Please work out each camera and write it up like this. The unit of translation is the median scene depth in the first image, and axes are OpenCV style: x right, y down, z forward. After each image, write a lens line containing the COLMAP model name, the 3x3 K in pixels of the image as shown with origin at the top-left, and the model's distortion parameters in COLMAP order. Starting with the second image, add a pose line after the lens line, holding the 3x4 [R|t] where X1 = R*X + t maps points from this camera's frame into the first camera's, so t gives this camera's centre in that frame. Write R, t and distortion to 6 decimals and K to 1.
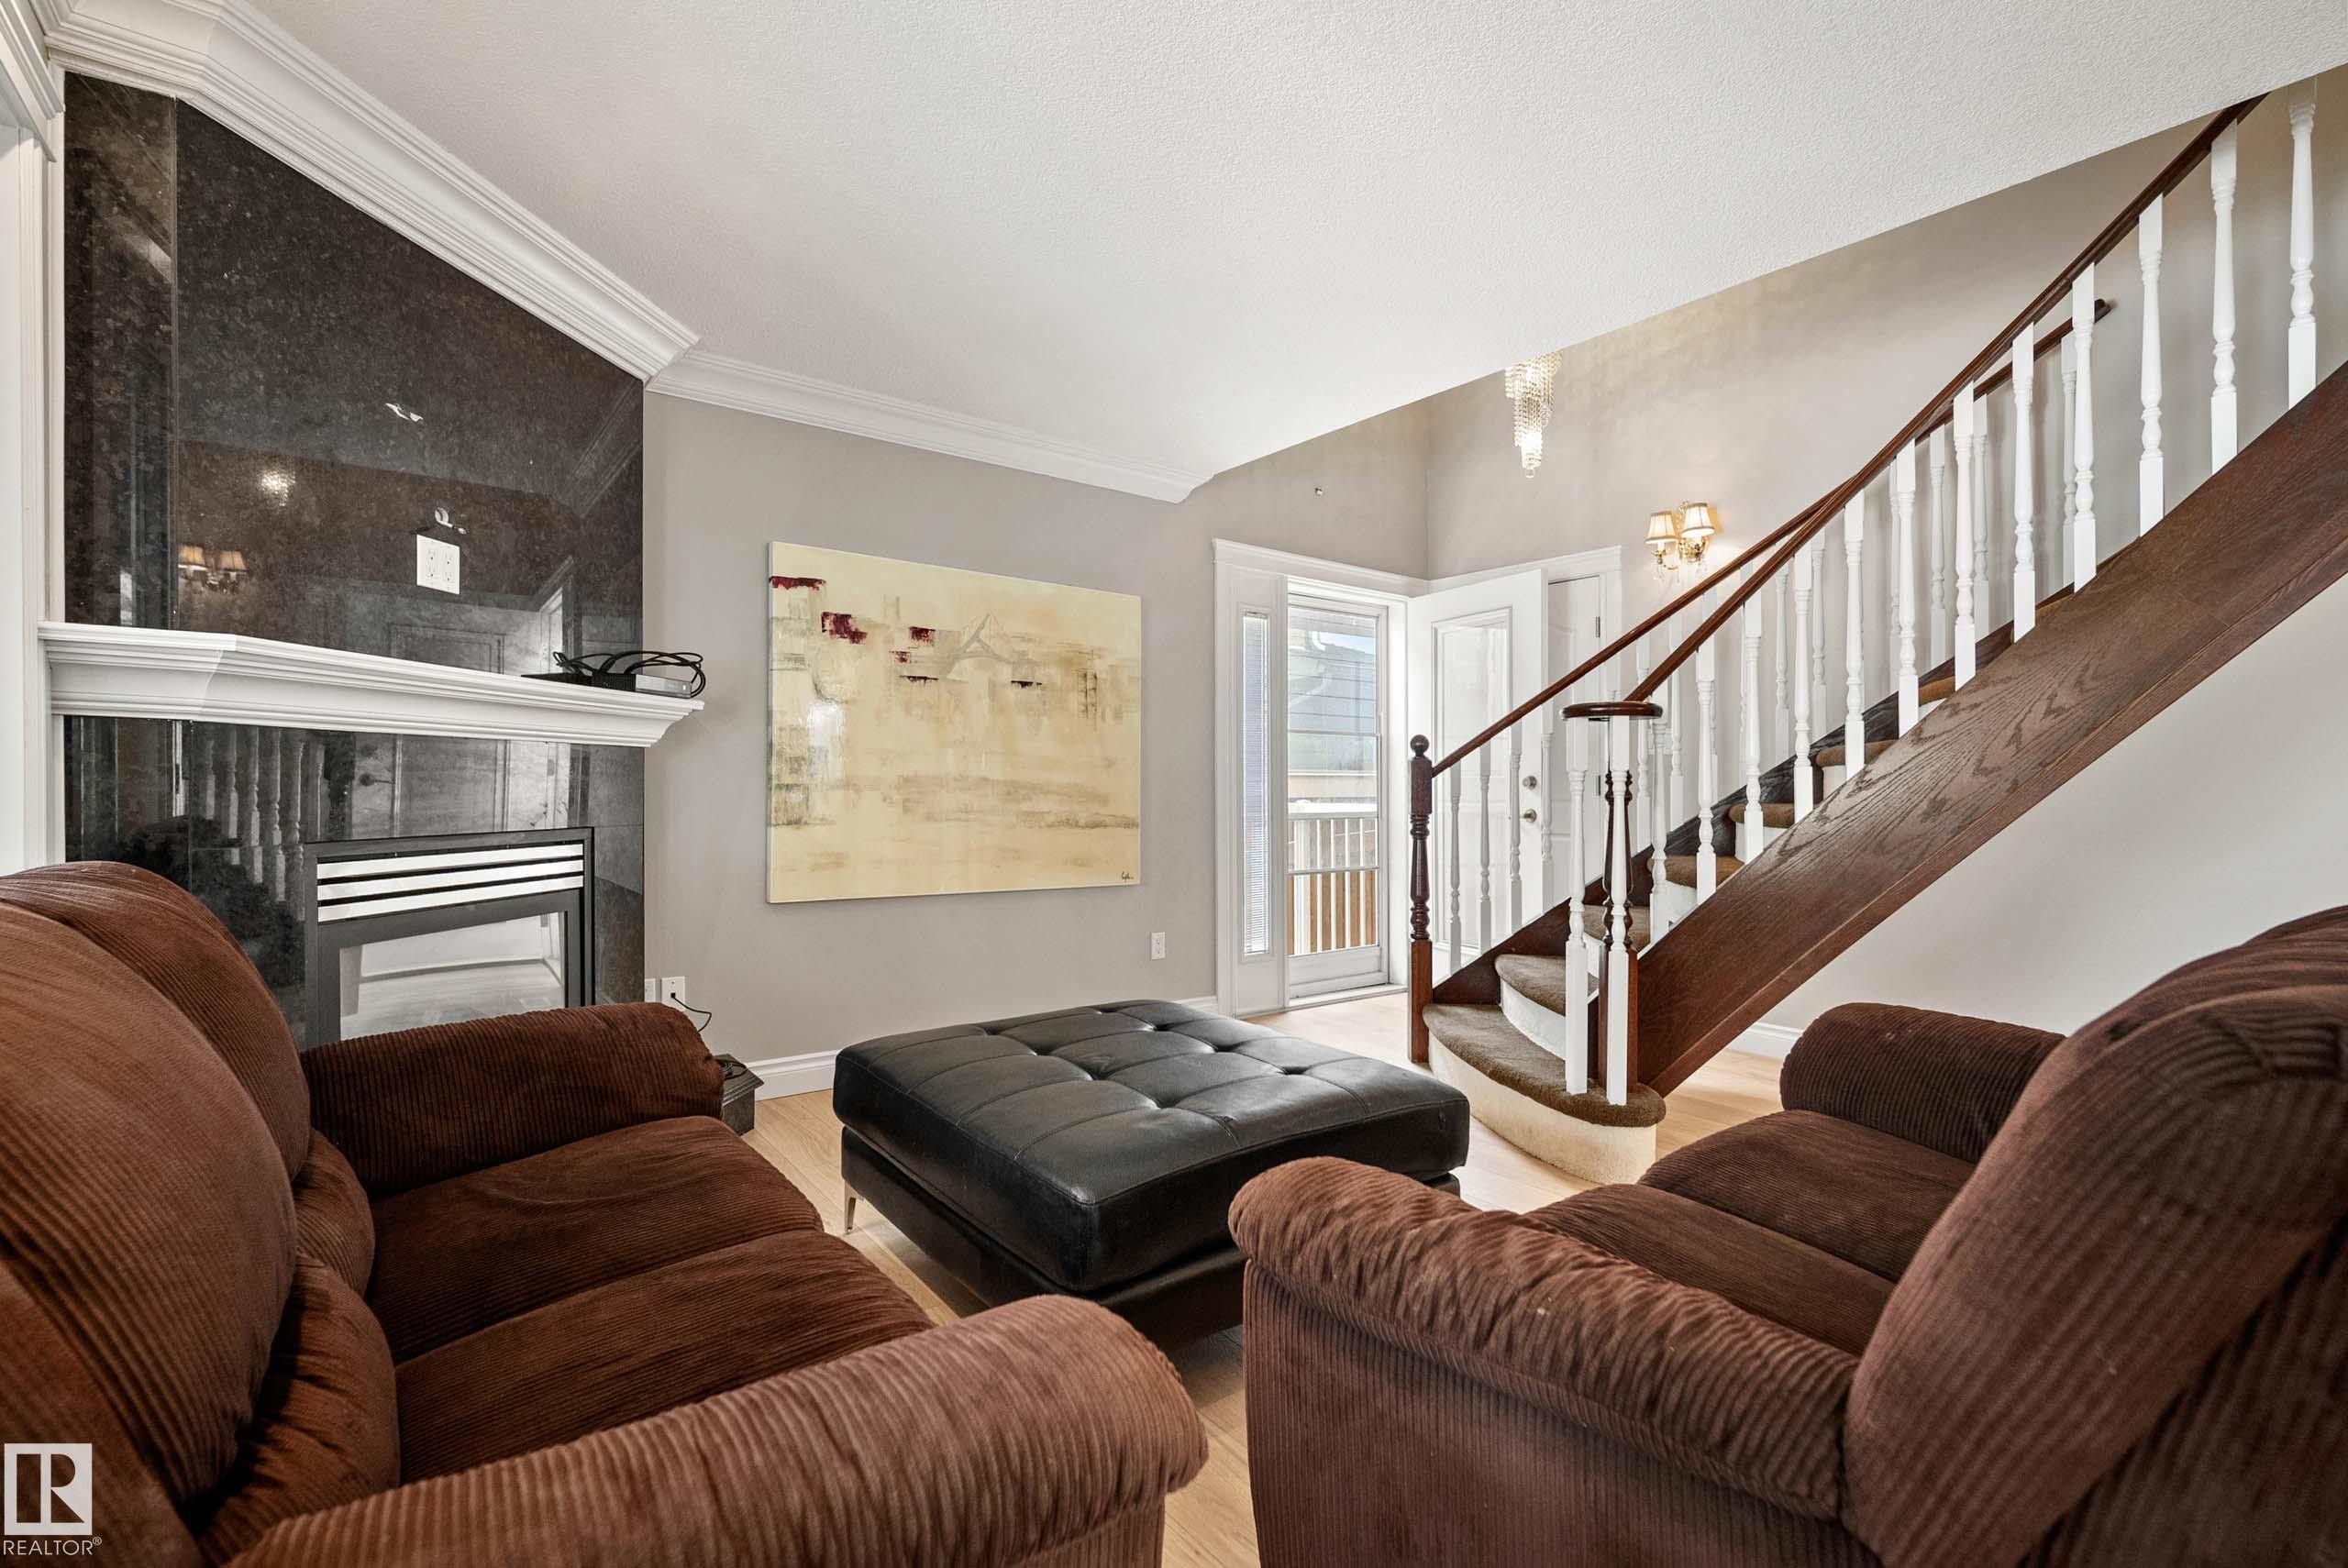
lens RADIAL K [[1041.6, 0, 1184.8], [0, 1041.6, 789.4], [0, 0, 1]] dist [-0.005500, 0.001651]
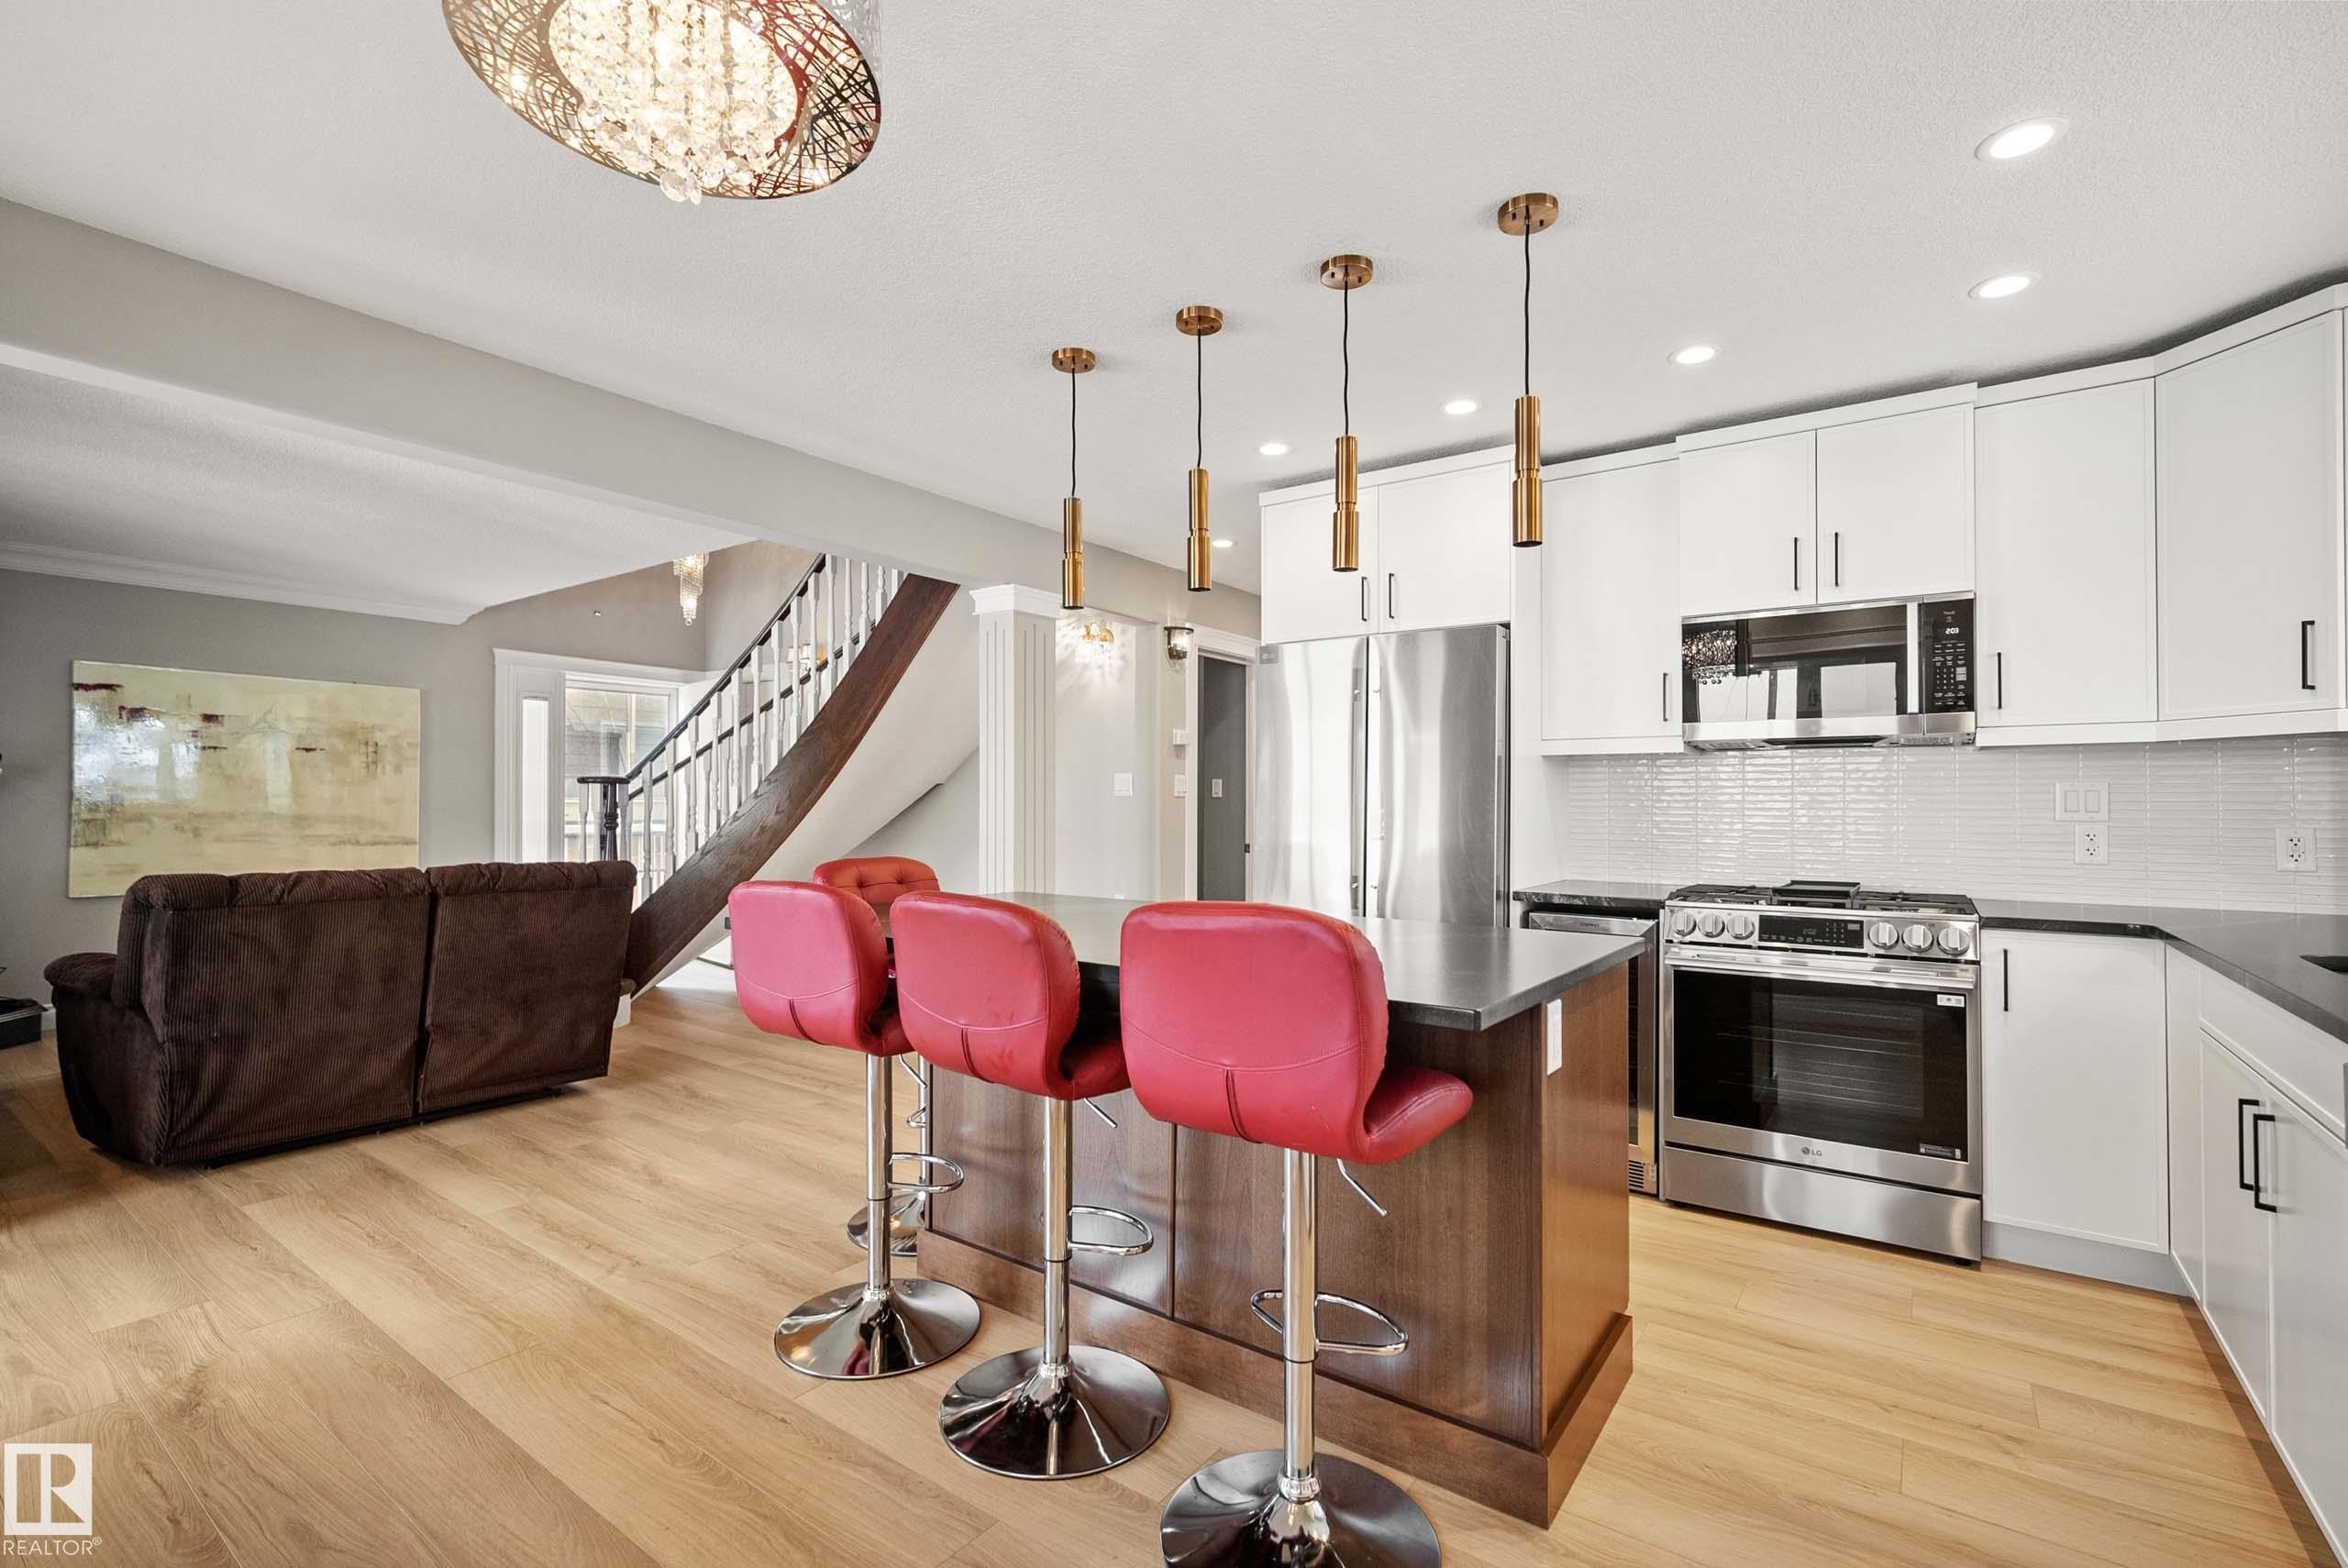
lens RADIAL K [[1041.6, 0, 1183.7], [0, 1041.6, 793.6], [0, 0, 1]] dist [-0.005500, 0.001651]
pose [[0.962145, 0.000713, 0.272536, 0.637118], [0.001184, 0.999976, -0.006798, -0.025794], [-0.272534, 0.006864, 0.962122, -0.765696]]
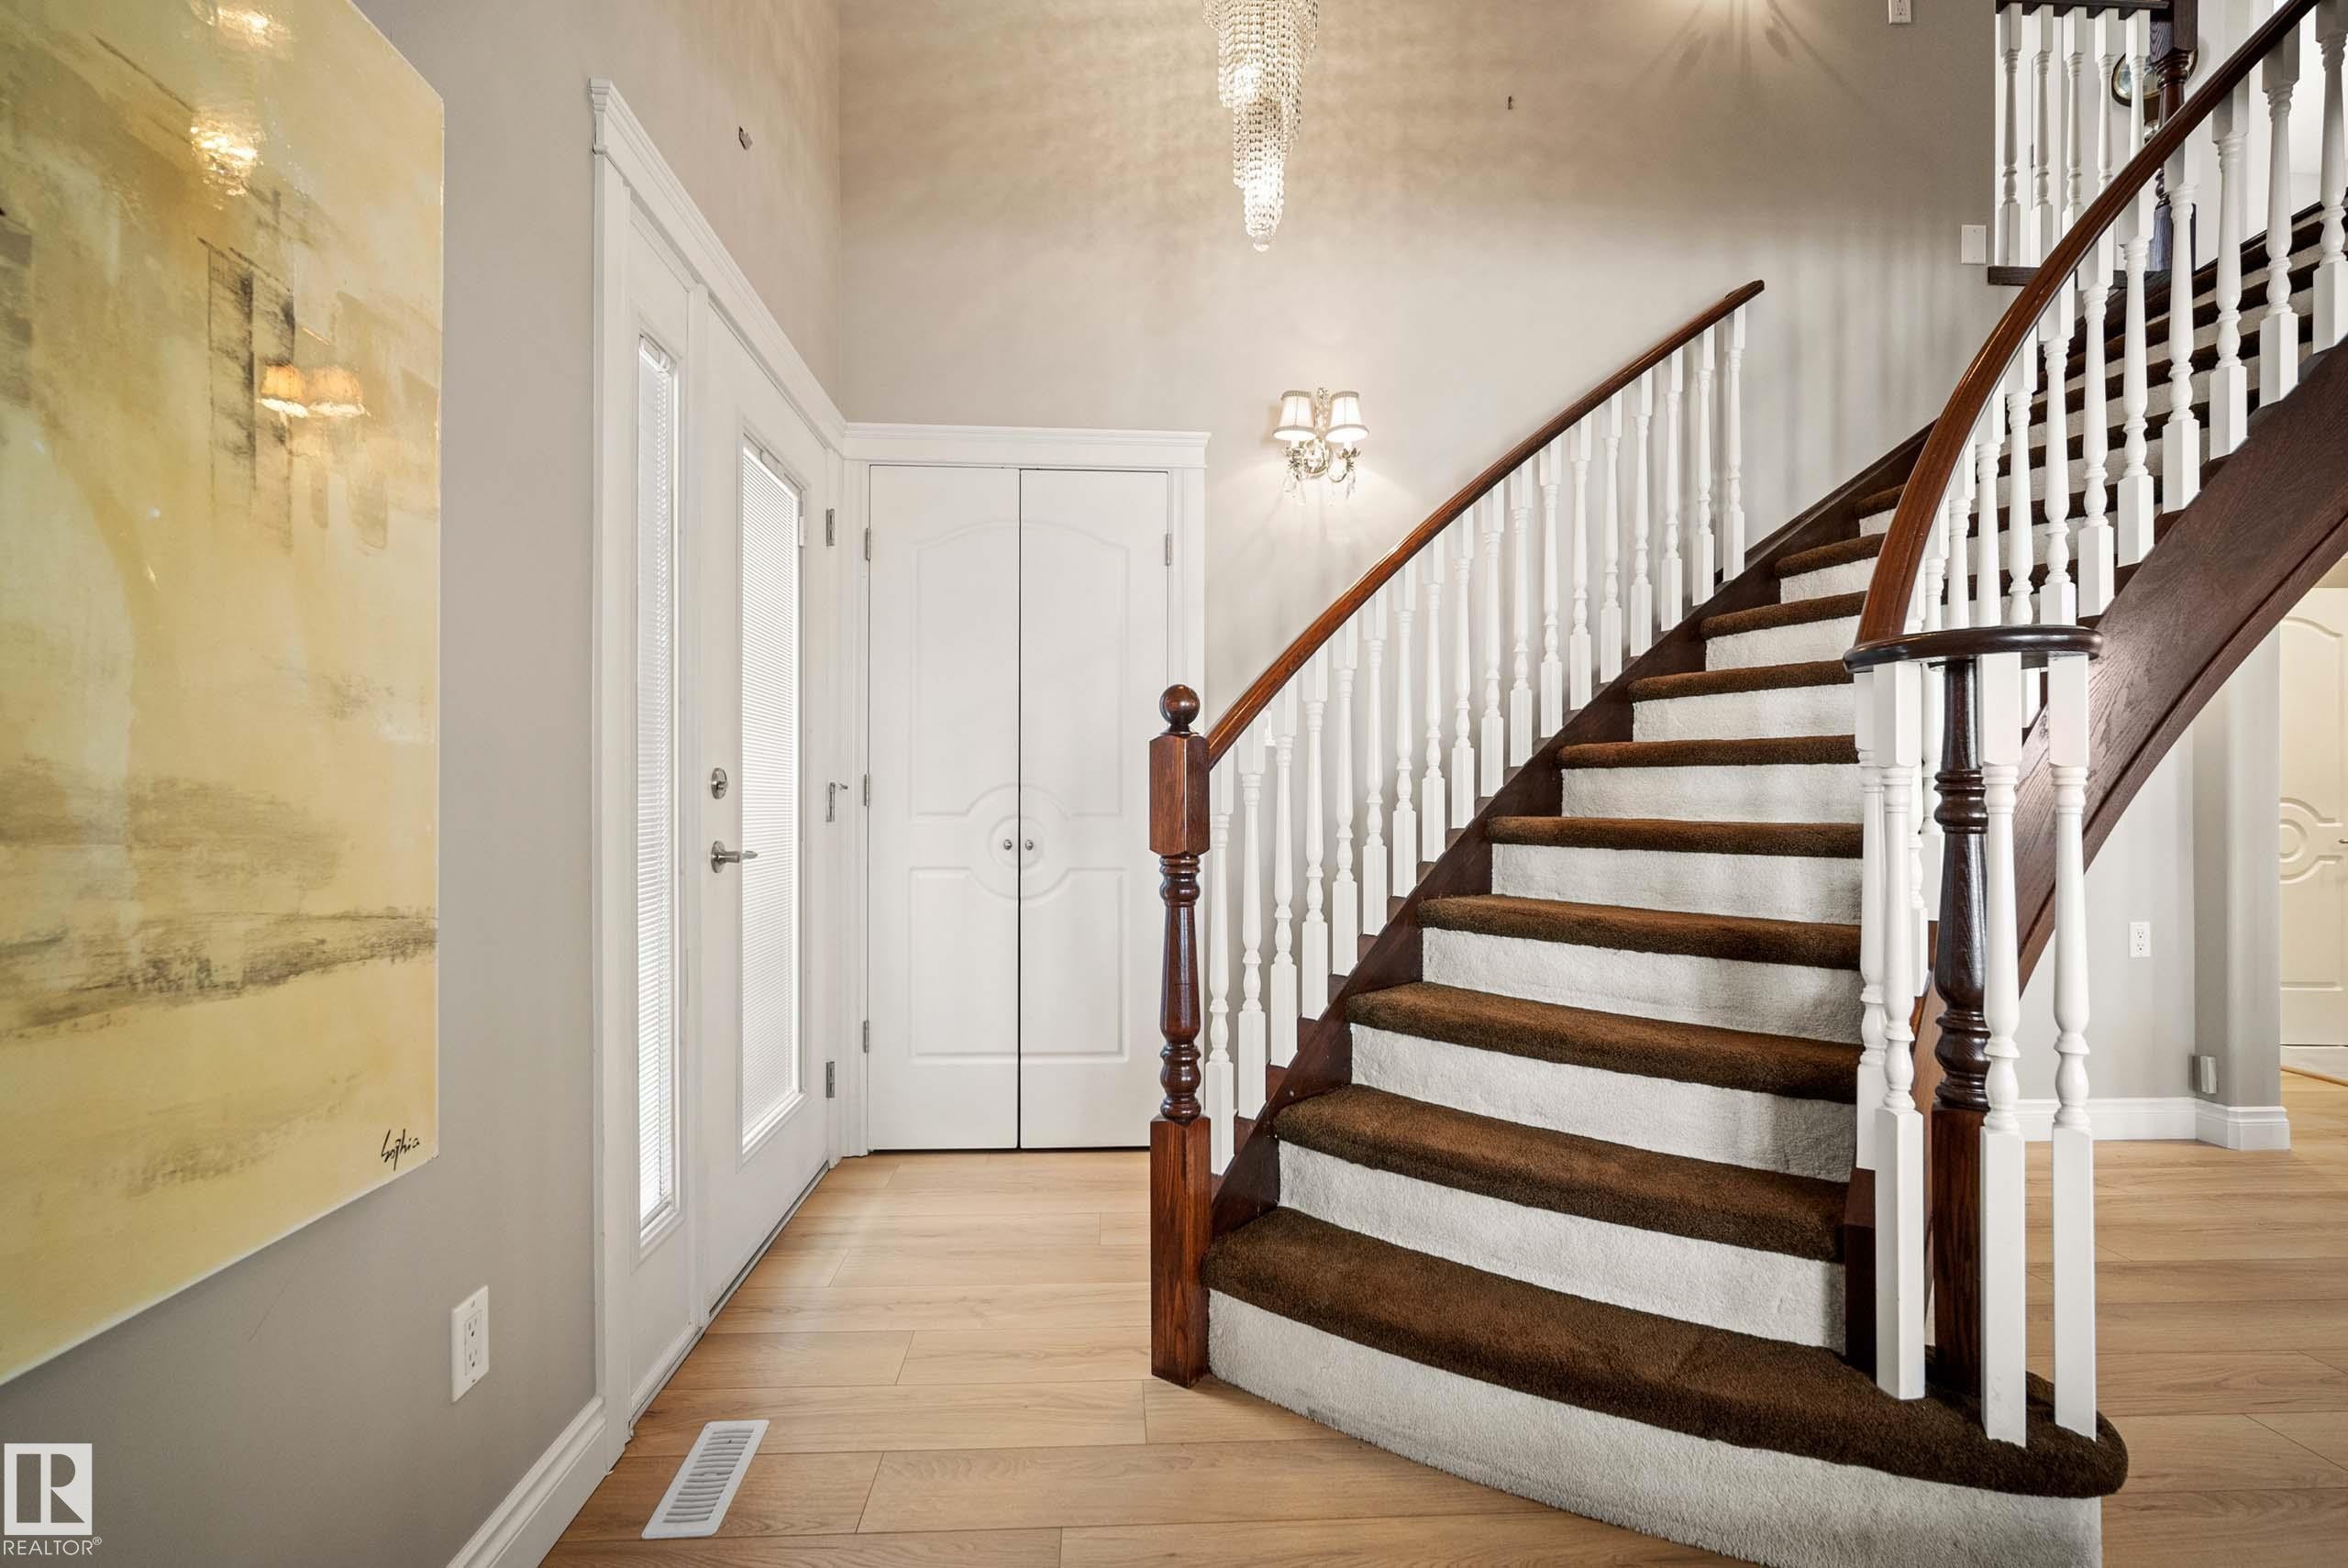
lens RADIAL K [[1041.6, 0, 1158.0], [0, 1041.6, 783.1], [0, 0, 1]] dist [-0.005500, 0.001651]
pose [[0.574231, 0.006678, 0.818666, -0.166077], [-0.000239, 0.999968, -0.007990, -0.004206], [-0.818694, 0.004392, 0.574214, 0.733375]]
